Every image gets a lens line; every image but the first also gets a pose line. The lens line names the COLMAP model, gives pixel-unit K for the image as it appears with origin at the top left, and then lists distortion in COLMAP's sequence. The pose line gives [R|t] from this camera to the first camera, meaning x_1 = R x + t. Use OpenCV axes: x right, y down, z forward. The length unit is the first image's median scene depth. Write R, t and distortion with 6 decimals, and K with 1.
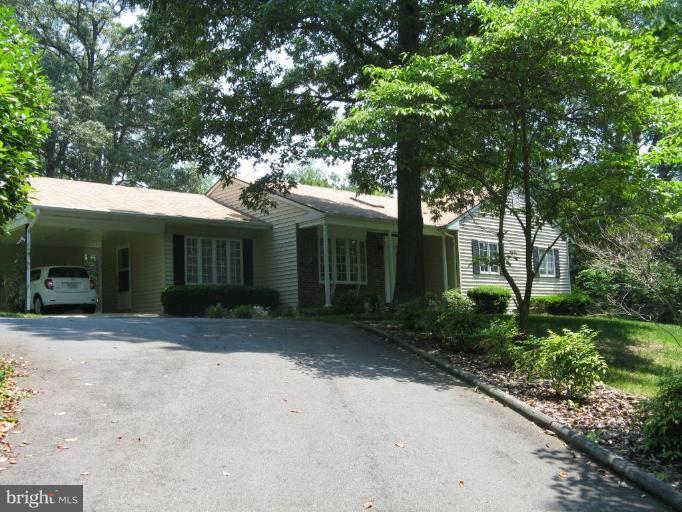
lens RADIAL K [[632.3, 0, 308.5], [0, 632.3, 256.7], [0, 0, 1]] dist [-0.073899, 0.001310]
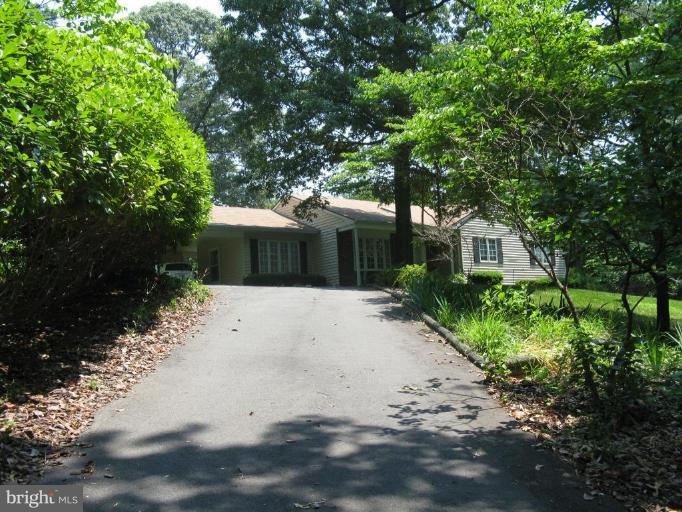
lens RADIAL K [[702.4, 0, 341.0], [0, 702.4, 256.0], [0, 0, 1]] dist [-0.089383, 0.008254]
pose [[0.997232, -0.031899, -0.067160, 0.091402], [0.030408, 0.999270, -0.023107, 0.044138], [0.067848, 0.021001, 0.997475, -0.540096]]
